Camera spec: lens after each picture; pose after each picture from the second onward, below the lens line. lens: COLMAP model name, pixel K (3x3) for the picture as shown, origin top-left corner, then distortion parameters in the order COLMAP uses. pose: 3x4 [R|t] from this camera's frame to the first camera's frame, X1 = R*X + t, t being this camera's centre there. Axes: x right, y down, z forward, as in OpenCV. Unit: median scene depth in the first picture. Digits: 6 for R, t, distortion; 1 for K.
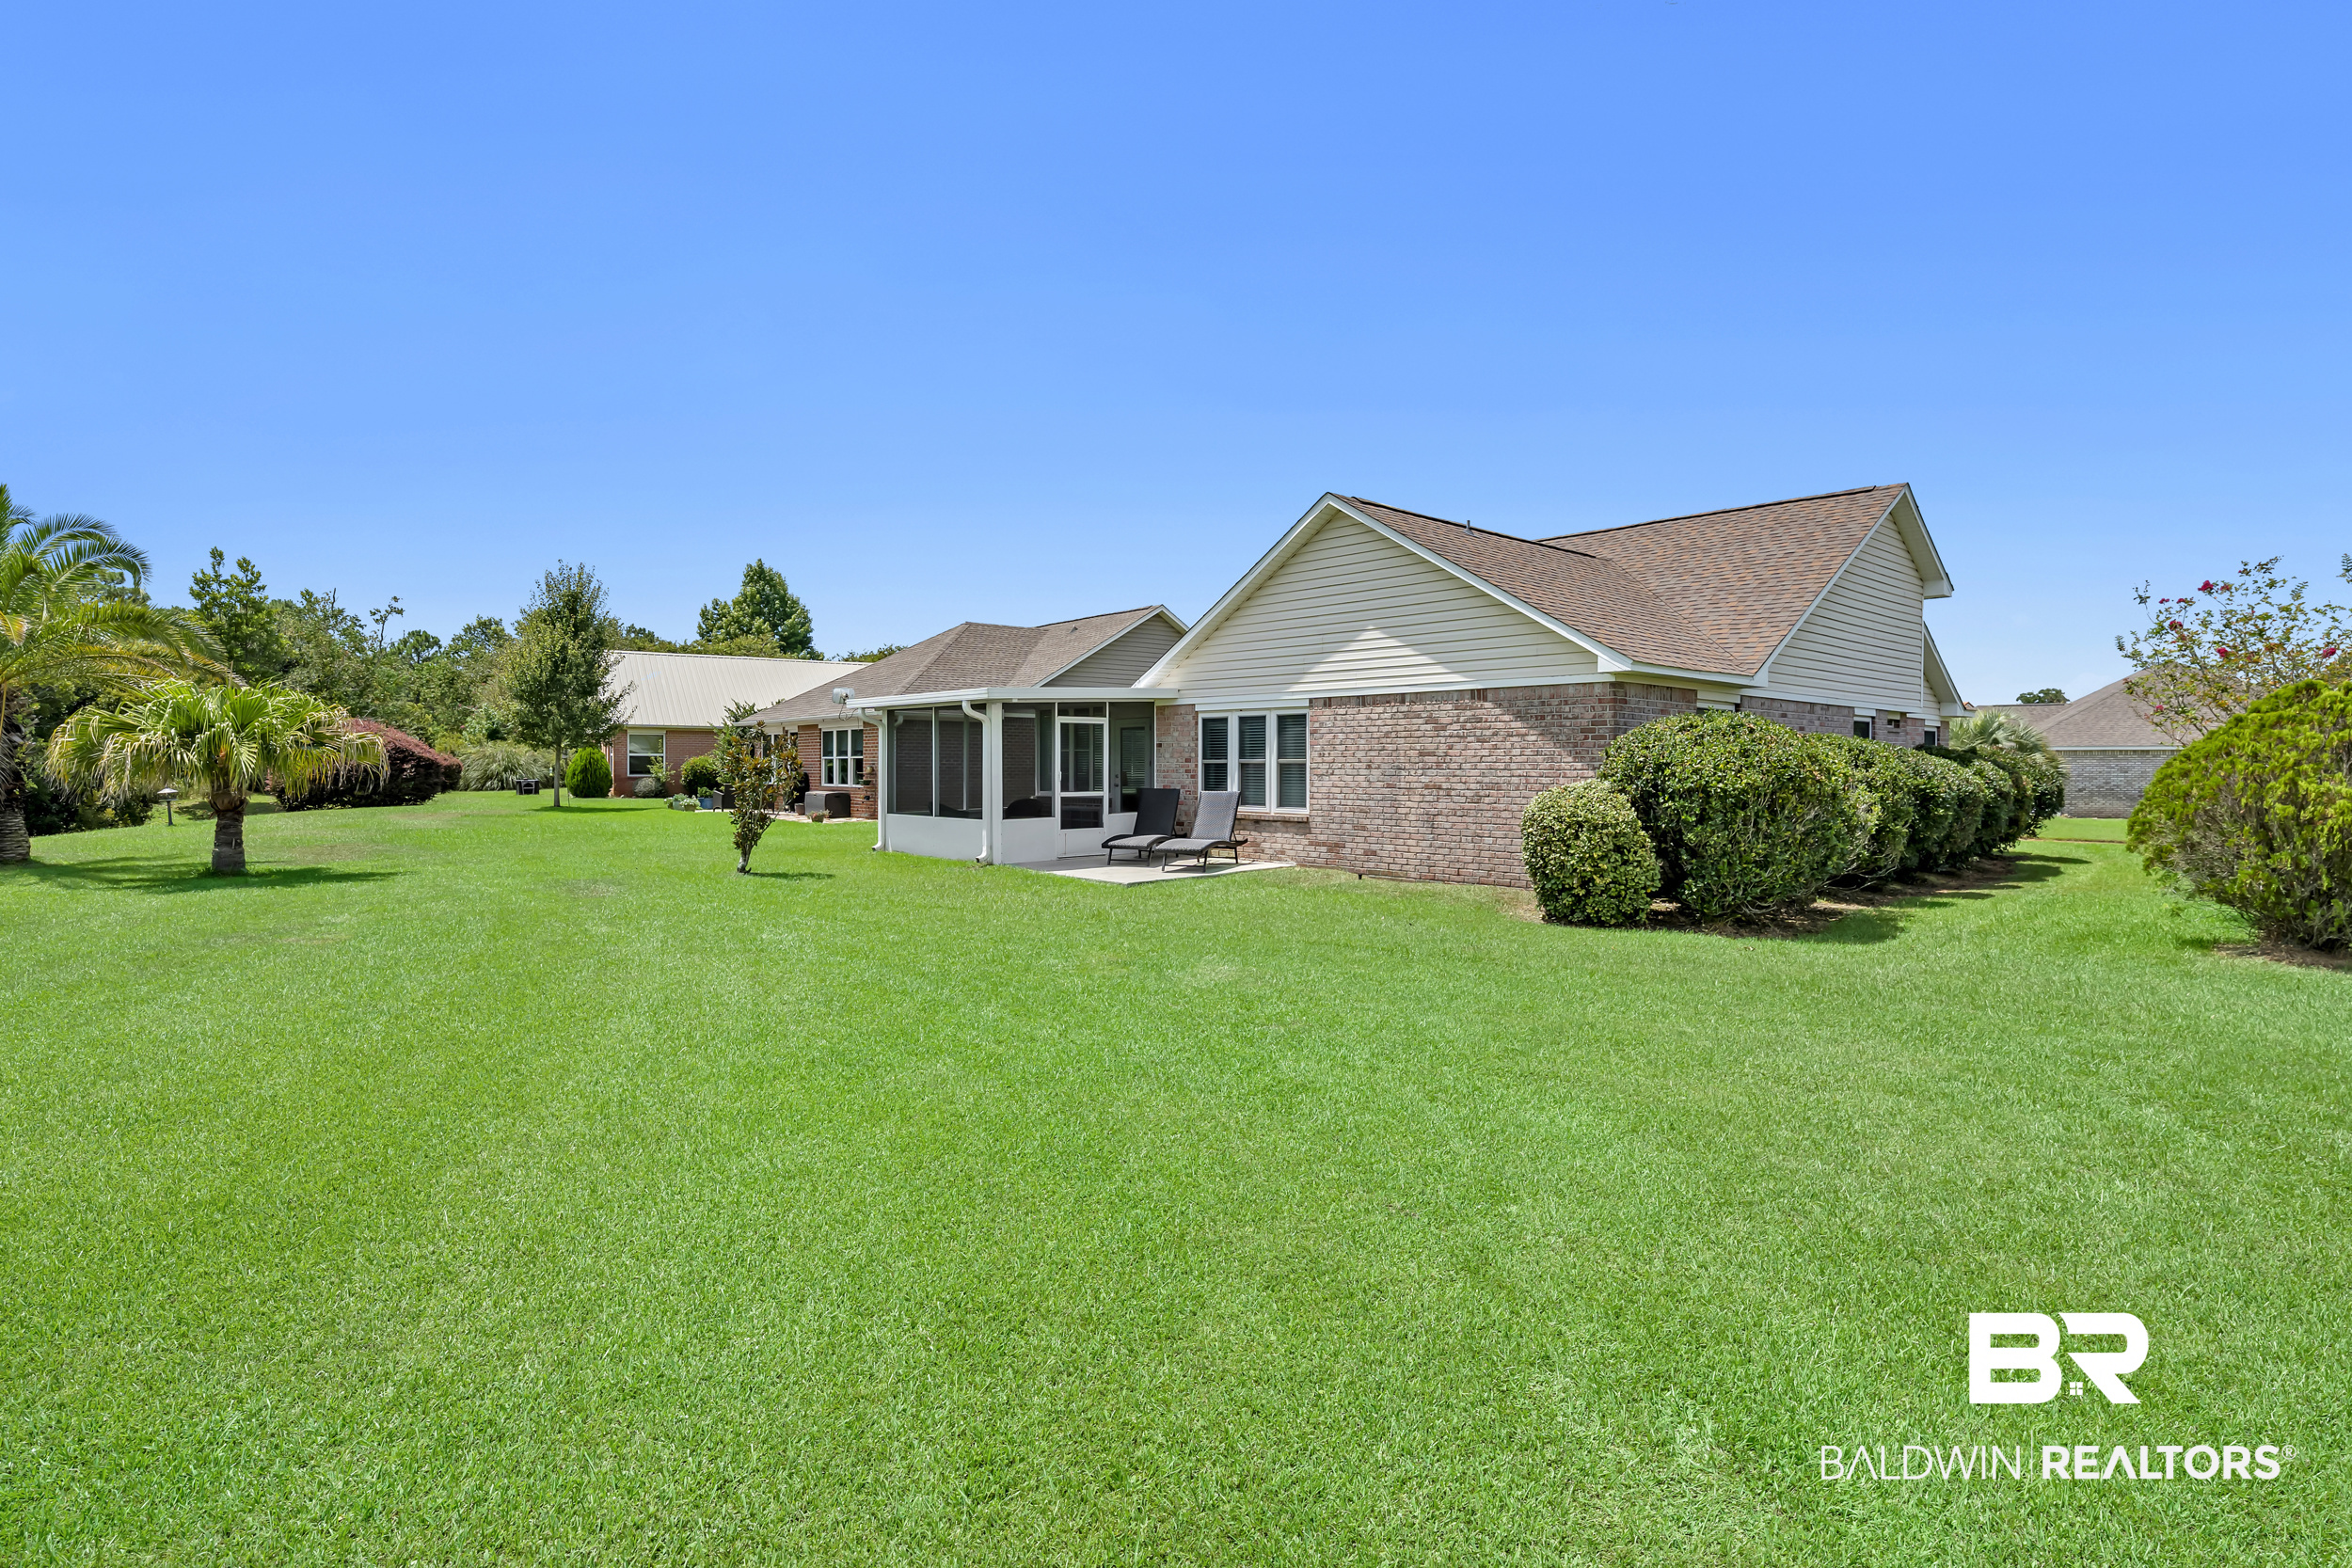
lens RADIAL K [[1555.9, 0, 1176.0], [0, 1555.9, 784.0], [0, 0, 1]] dist [0.002712, 0.000782]
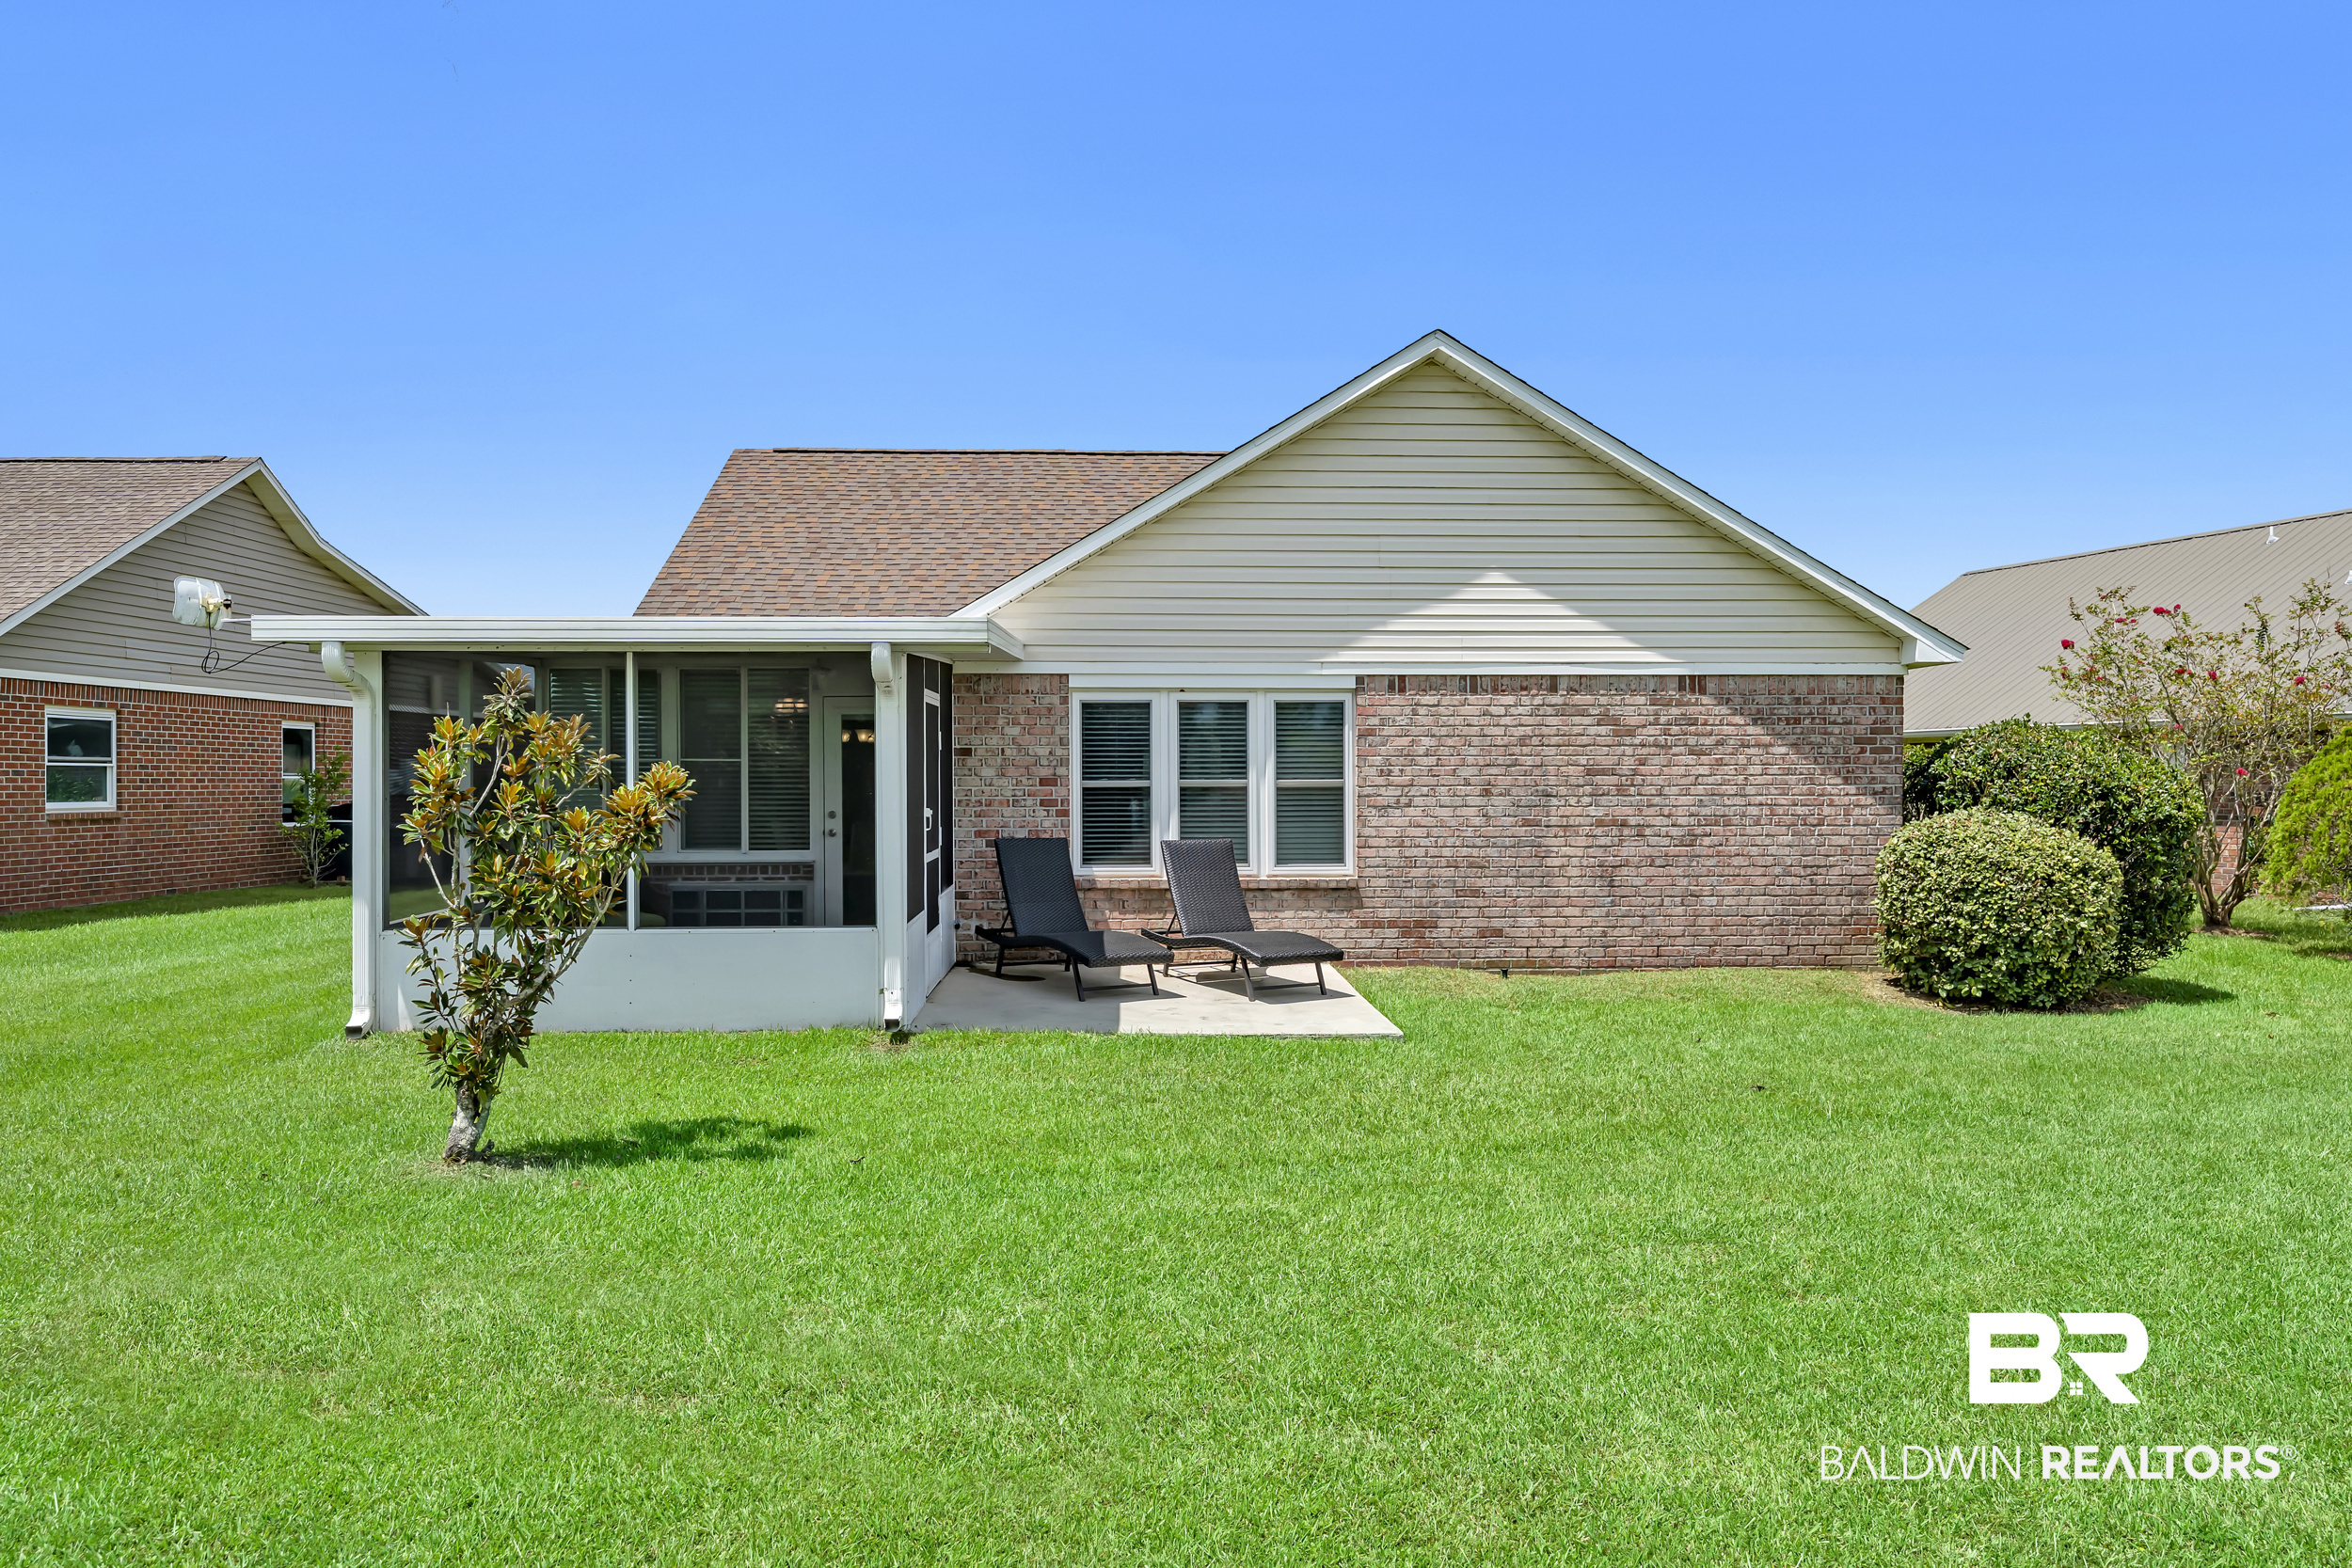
lens RADIAL K [[1719.6, 0, 1176.0], [0, 1719.6, 784.0], [0, 0, 1]] dist [0.004854, 0.001879]
pose [[0.534383, -0.007250, 0.845212, -0.504832], [0.011379, 0.999934, 0.001383, -0.016445], [-0.845166, 0.008879, 0.534430, 0.728020]]
